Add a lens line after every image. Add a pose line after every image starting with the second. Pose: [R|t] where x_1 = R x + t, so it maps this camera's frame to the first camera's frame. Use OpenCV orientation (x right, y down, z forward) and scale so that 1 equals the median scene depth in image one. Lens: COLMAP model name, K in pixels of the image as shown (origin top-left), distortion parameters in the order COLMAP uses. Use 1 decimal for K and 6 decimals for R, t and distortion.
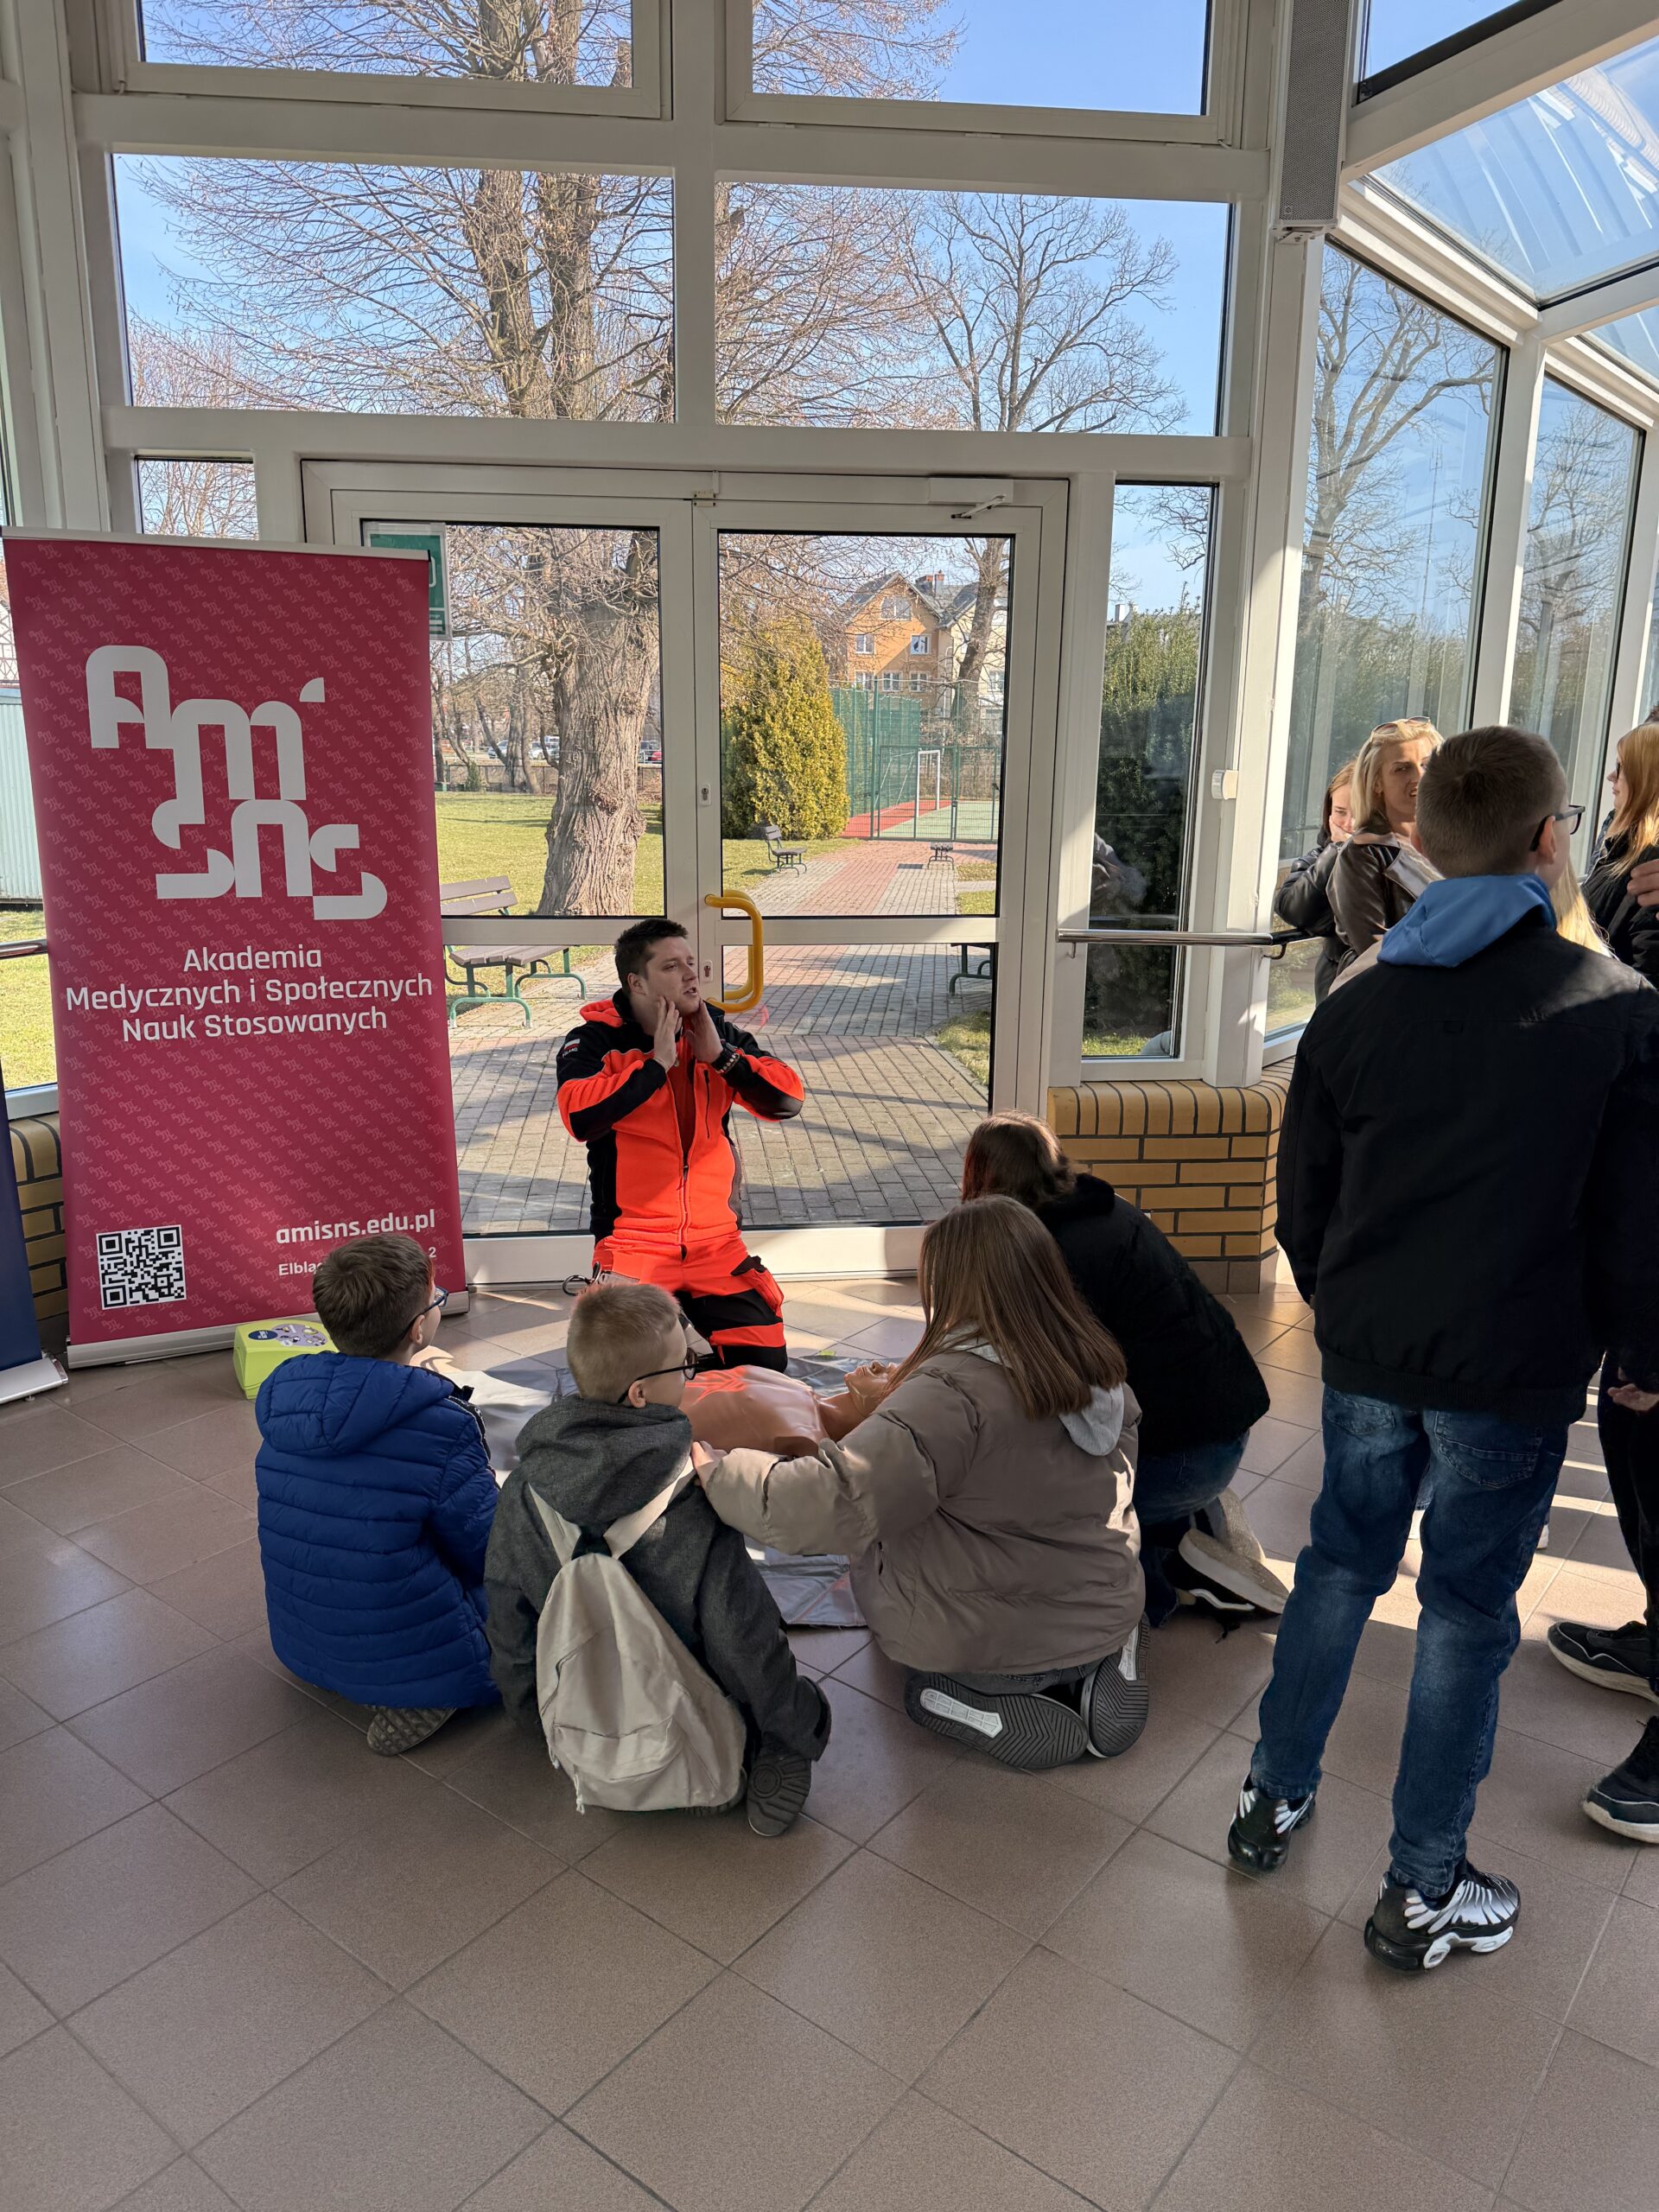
lens RADIAL K [[1556.0, 0, 796.3], [0, 1556.0, 1084.8], [0, 0, 1]] dist [0.164174, -0.311412]
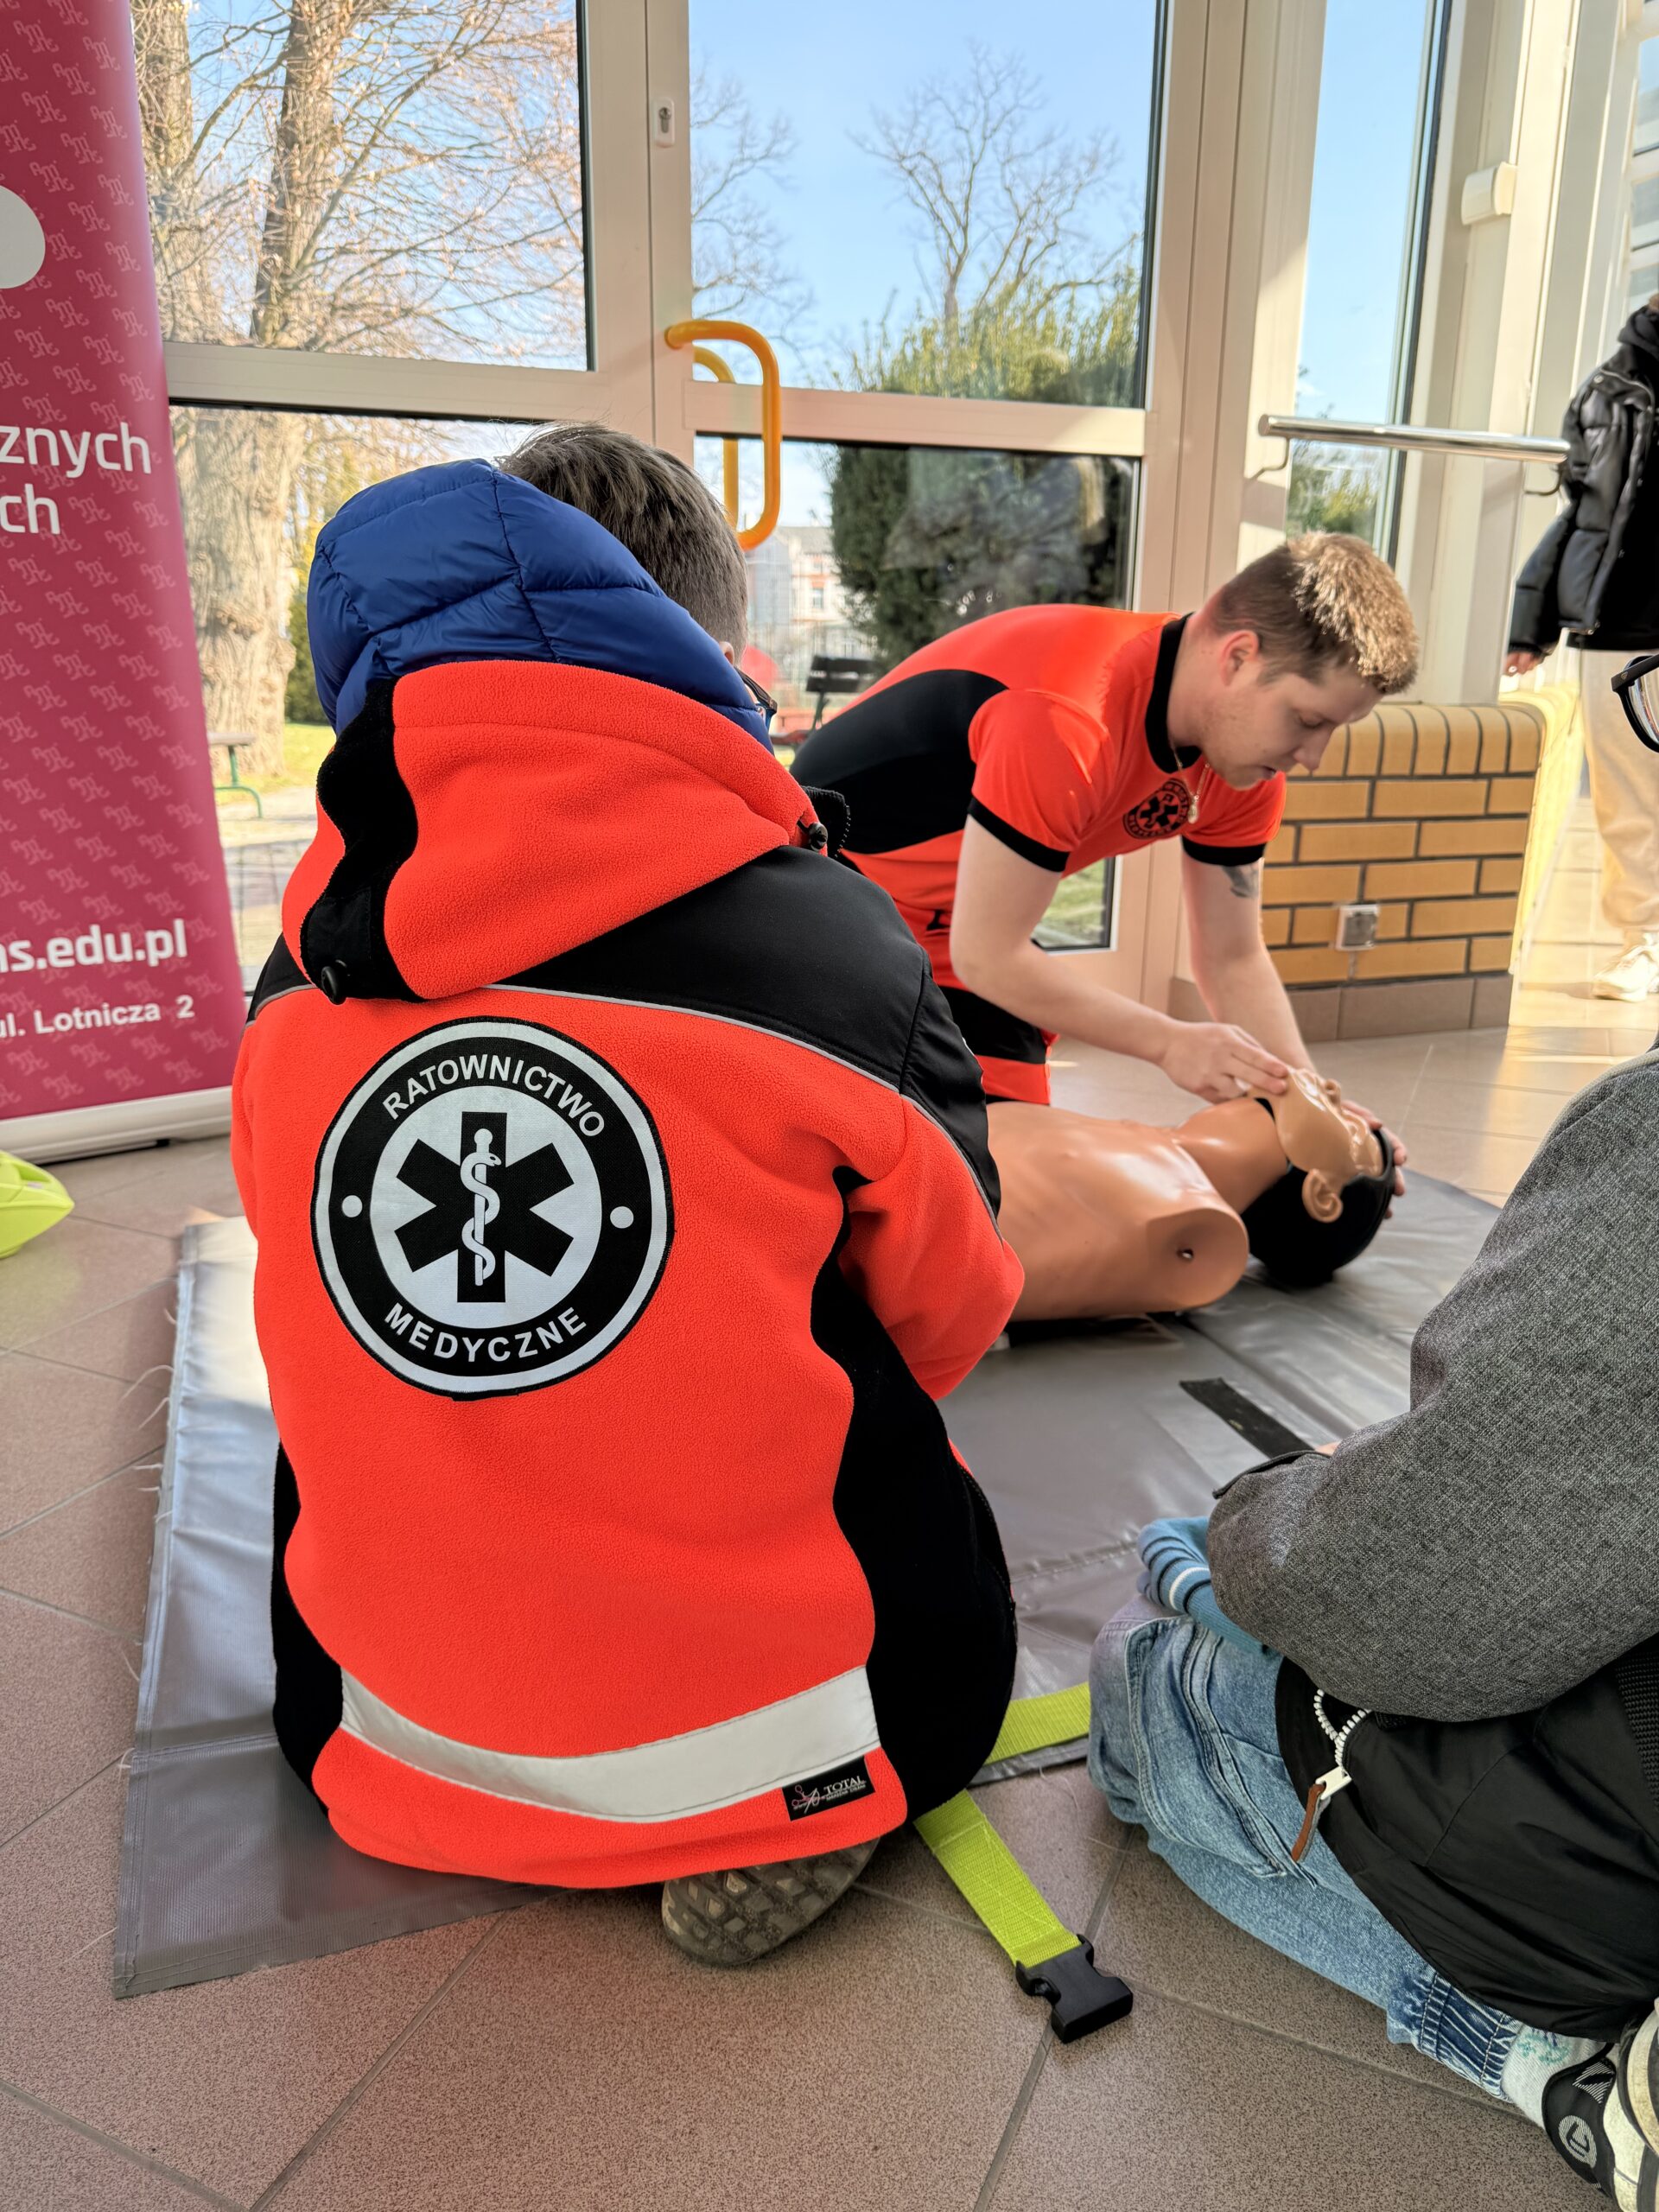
lens RADIAL K [[1641.0, 0, 829.5], [0, 1641.0, 1106.0], [0, 0, 1]] dist [0.040738, -0.074336]
pose [[0.972088, -0.062578, 0.226115, -0.161294], [0.049989, 0.996886, 0.060986, 0.124969], [-0.229228, -0.047980, 0.972190, 0.456360]]
